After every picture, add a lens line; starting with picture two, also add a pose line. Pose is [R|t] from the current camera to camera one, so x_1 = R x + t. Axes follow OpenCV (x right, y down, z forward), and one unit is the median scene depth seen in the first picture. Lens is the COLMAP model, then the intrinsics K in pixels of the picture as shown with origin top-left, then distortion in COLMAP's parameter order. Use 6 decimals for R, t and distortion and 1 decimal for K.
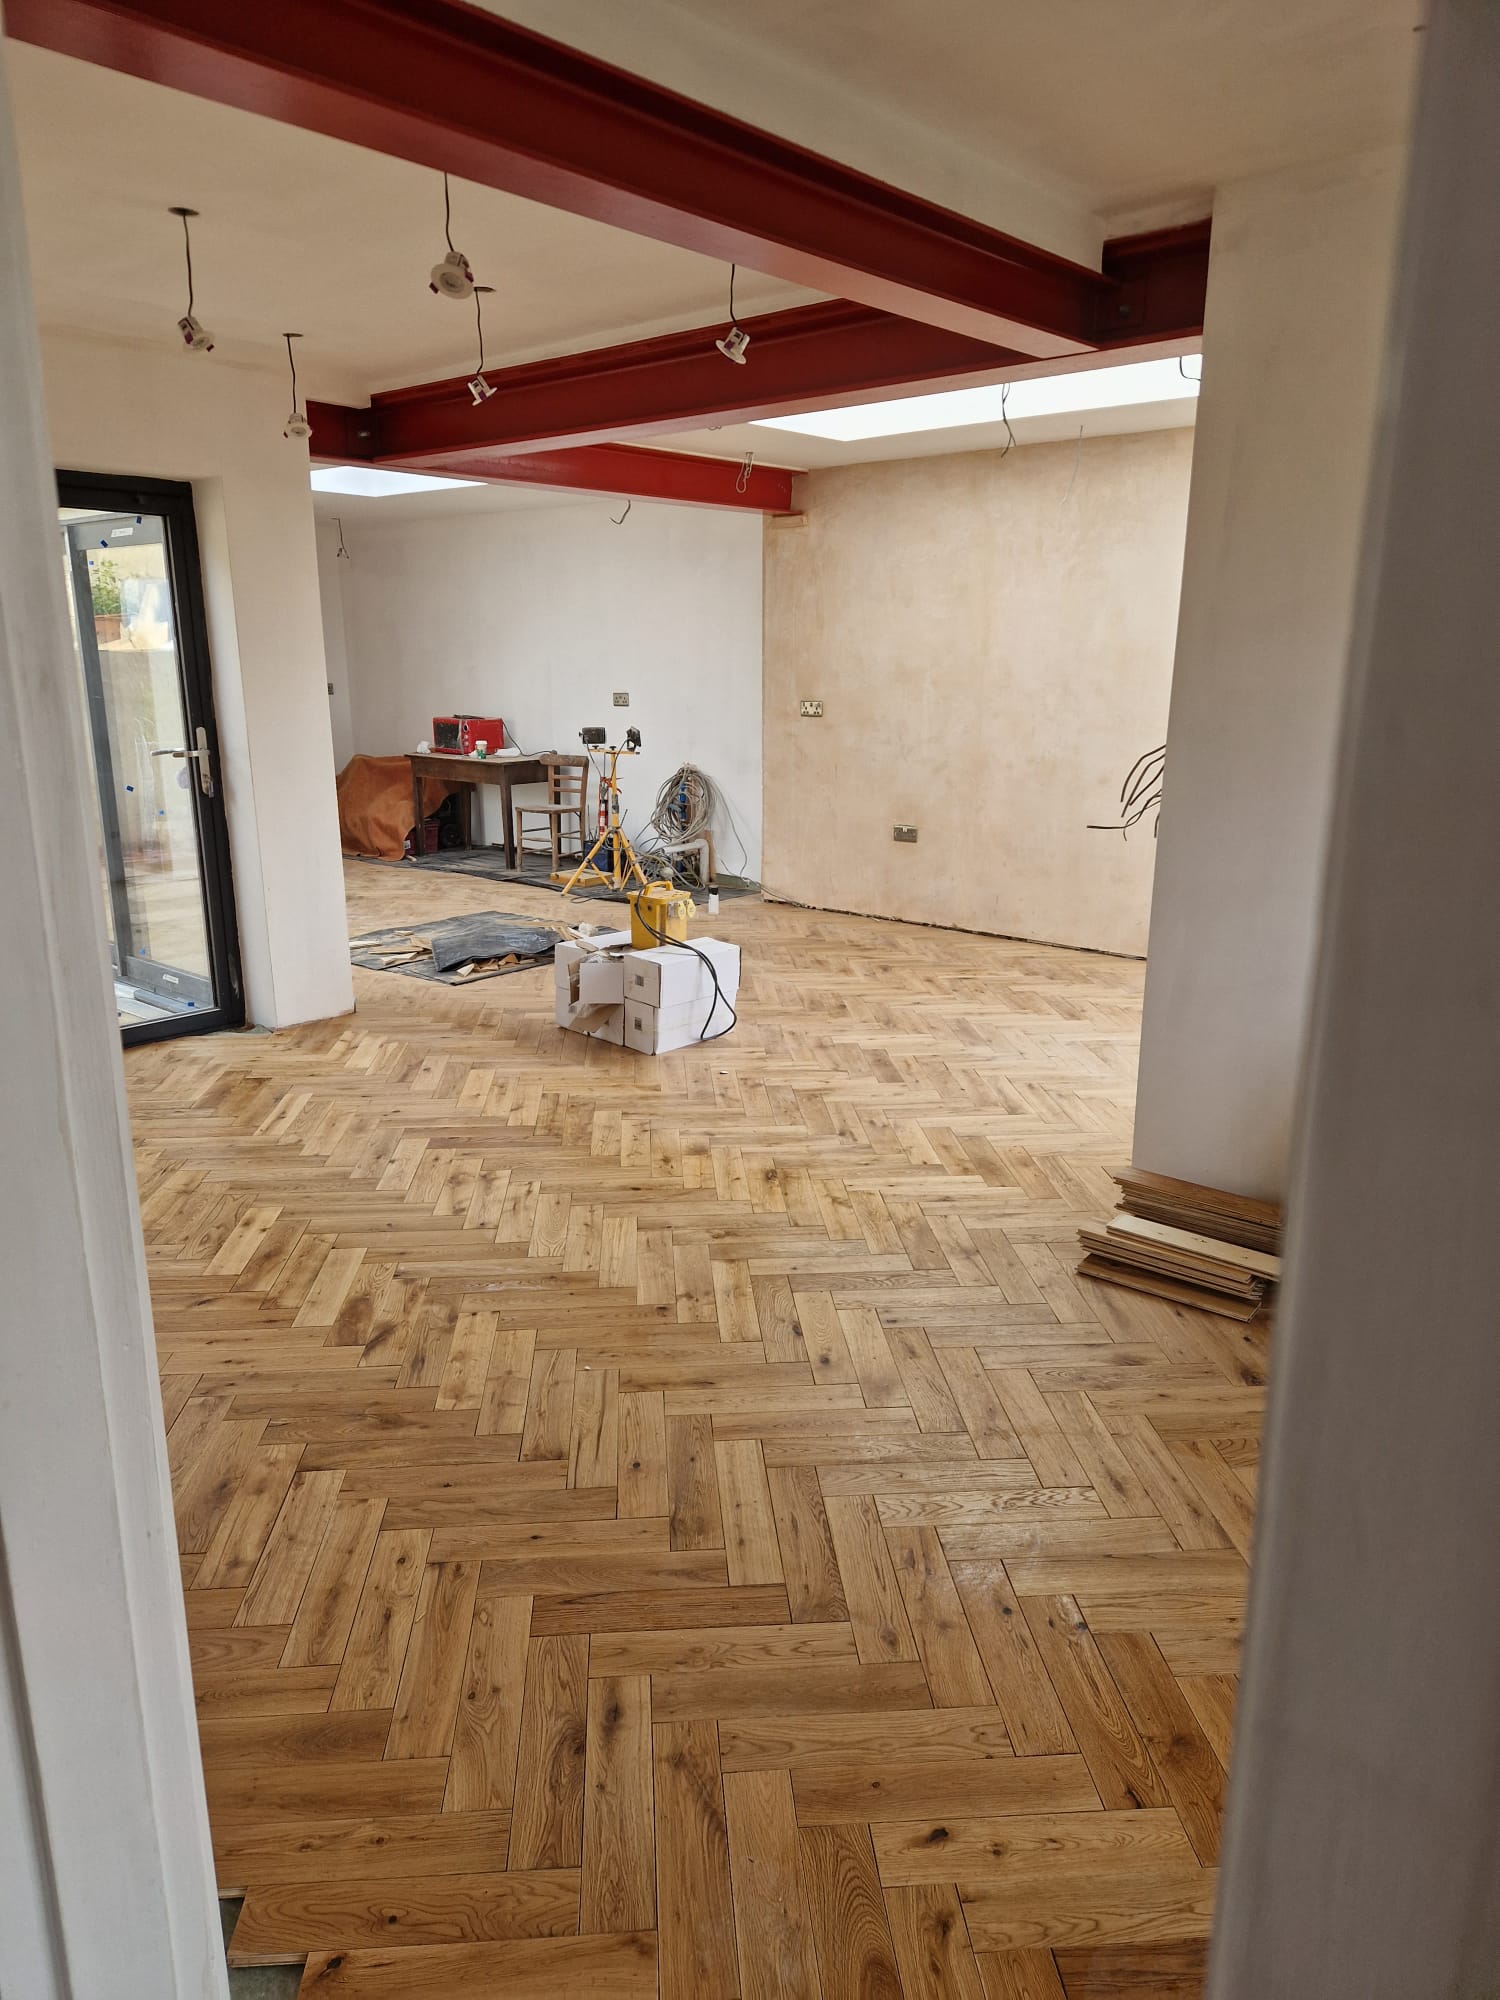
lens RADIAL K [[1318.7, 0, 750.0], [0, 1318.7, 1000.0], [0, 0, 1]] dist [0.086349, -0.077857]
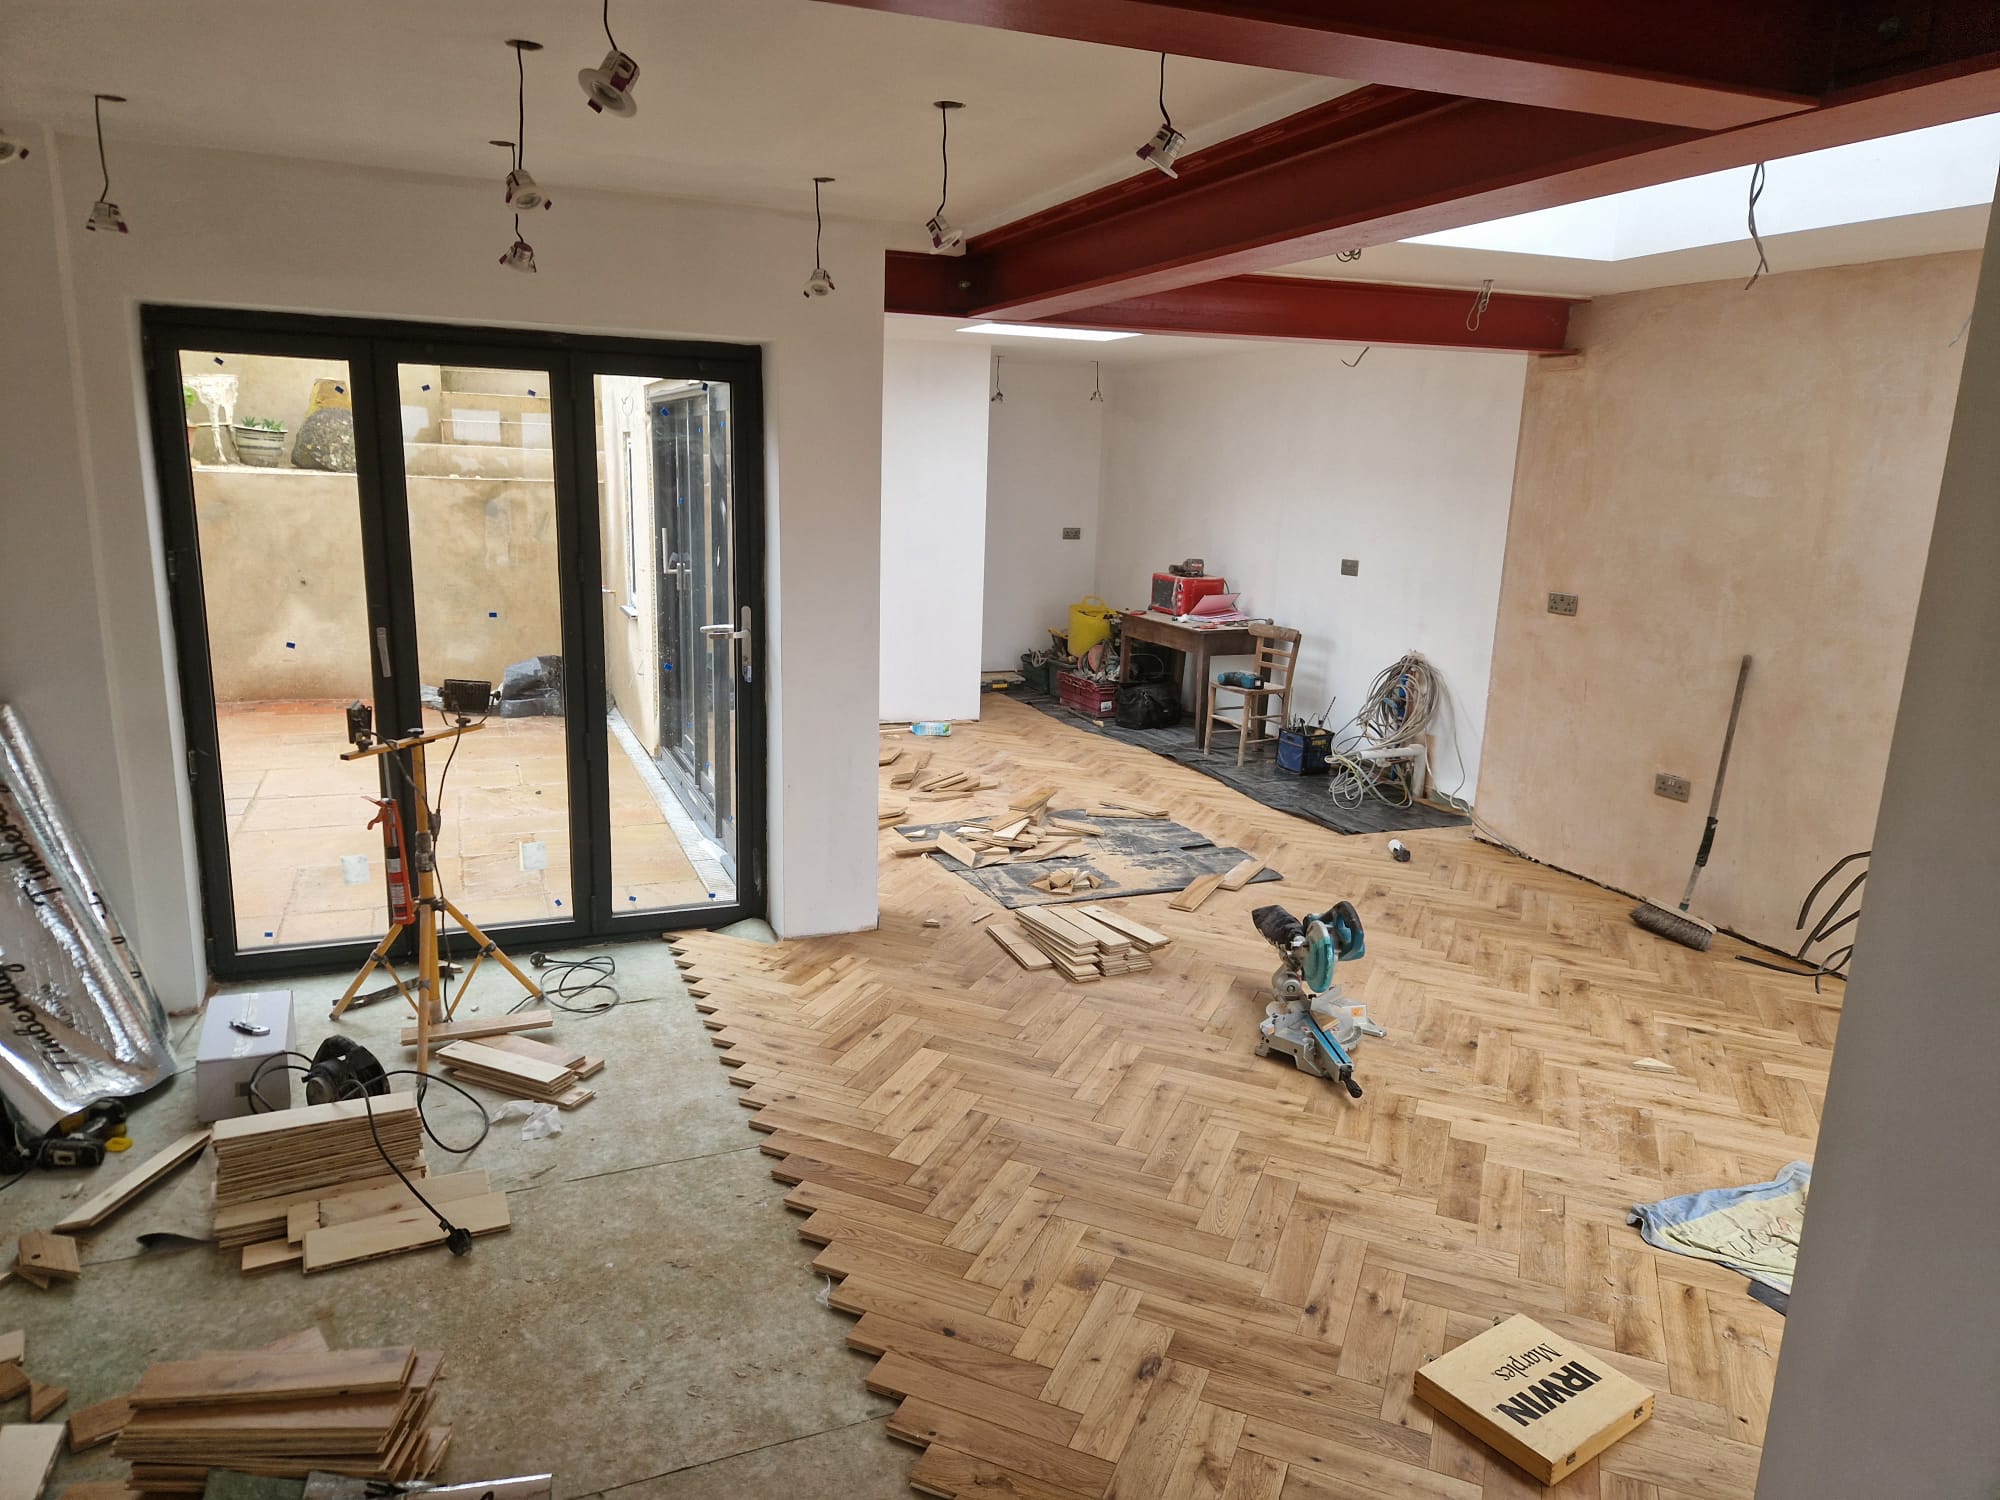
lens RADIAL K [[1318.7, 0, 1000.0], [0, 1318.7, 750.0], [0, 0, 1]] dist [0.086349, -0.077857]
pose [[0.888553, 0.124431, -0.441577, 0.116967], [-0.144661, 0.989405, -0.012288, -0.087275], [0.435370, 0.074797, 0.897139, 0.193804]]
